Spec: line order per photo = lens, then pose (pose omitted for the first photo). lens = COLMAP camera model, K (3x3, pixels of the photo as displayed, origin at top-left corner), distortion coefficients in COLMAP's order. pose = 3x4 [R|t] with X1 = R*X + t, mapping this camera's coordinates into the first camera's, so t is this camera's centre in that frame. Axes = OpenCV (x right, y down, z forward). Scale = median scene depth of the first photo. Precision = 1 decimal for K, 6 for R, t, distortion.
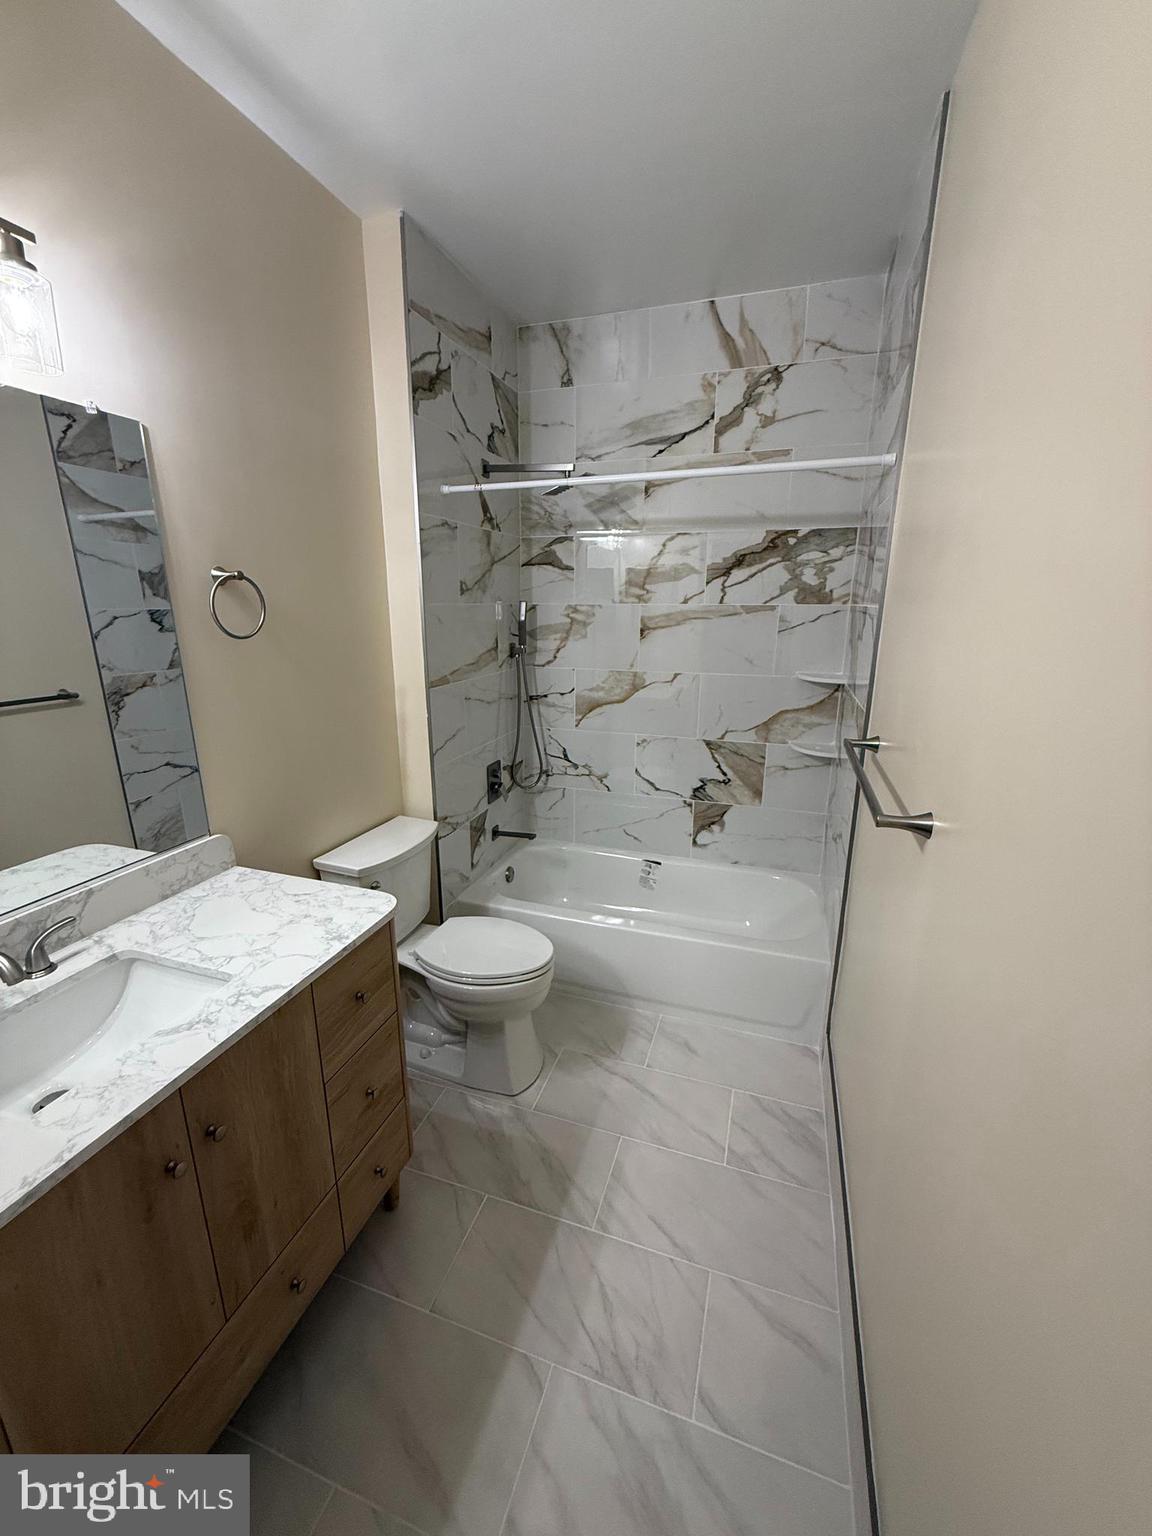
lens RADIAL K [[613.3, 0, 574.9], [0, 613.3, 768.0], [0, 0, 1]] dist [0.006607, 0.000040]
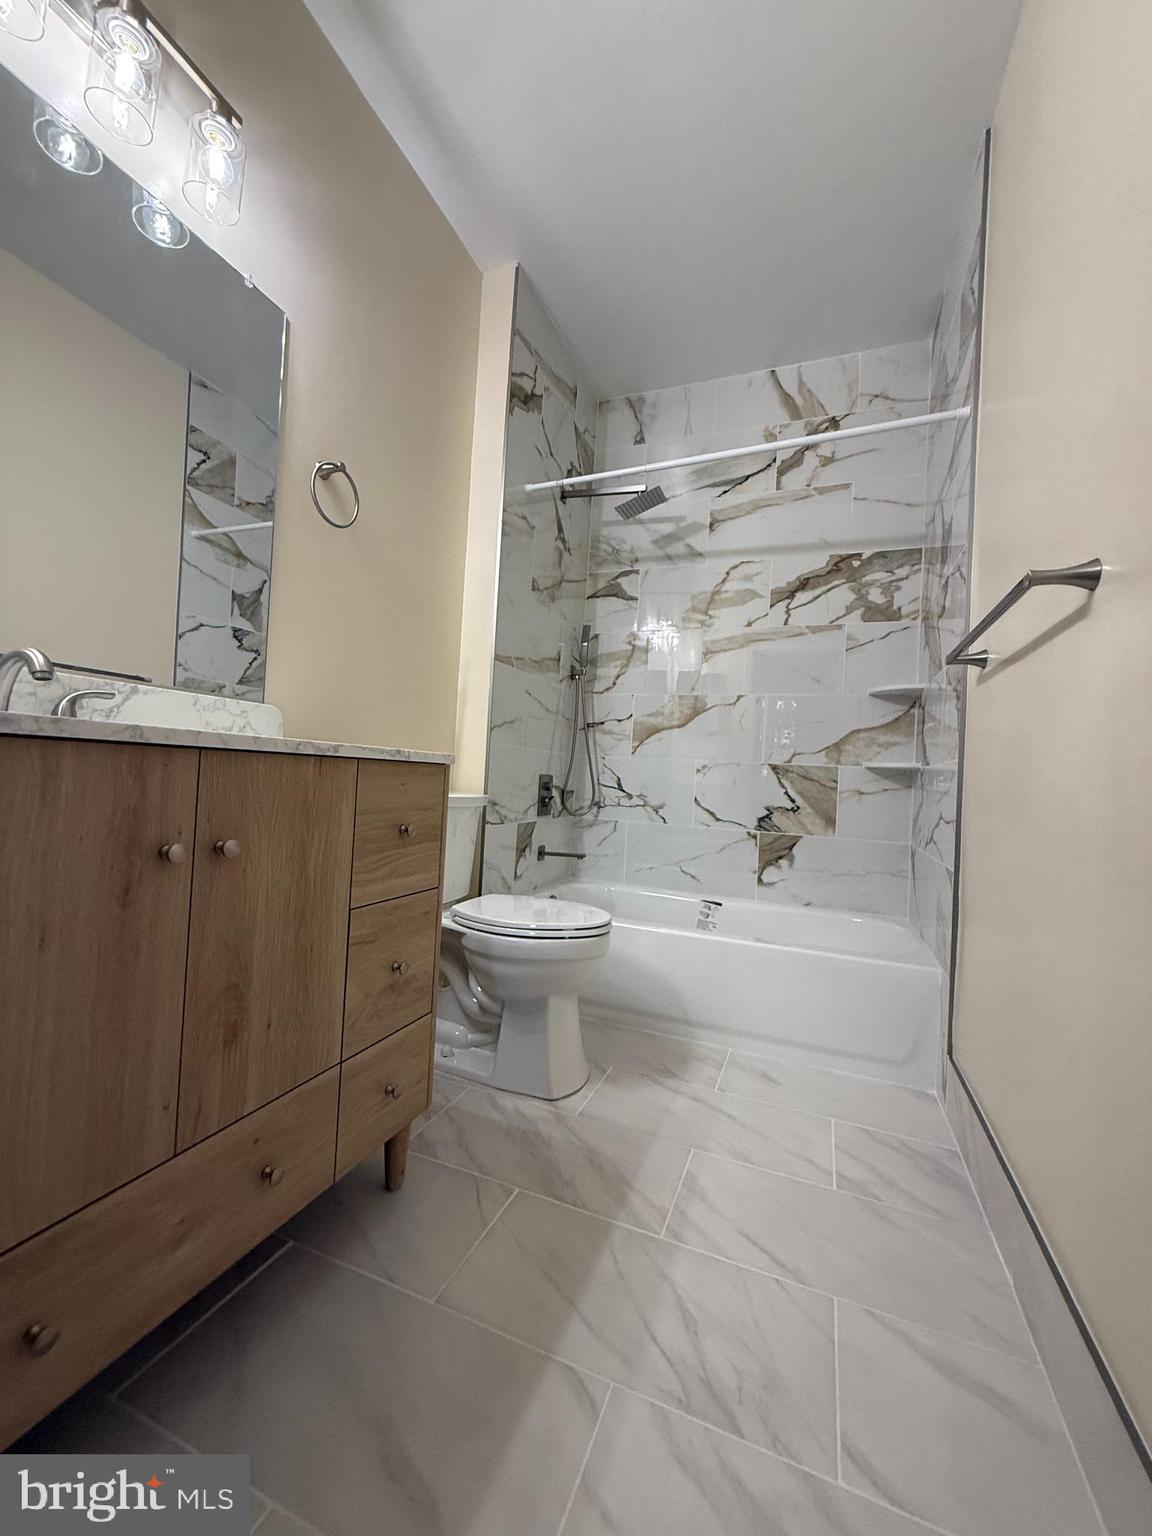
lens RADIAL K [[613.3, 0, 575.4], [0, 613.3, 764.5], [0, 0, 1]] dist [0.006607, 0.000040]
pose [[0.997014, 0.049518, -0.059258, -0.036060], [-0.063929, 0.959705, -0.273640, 0.267121], [0.043320, 0.276611, 0.960005, 0.091018]]
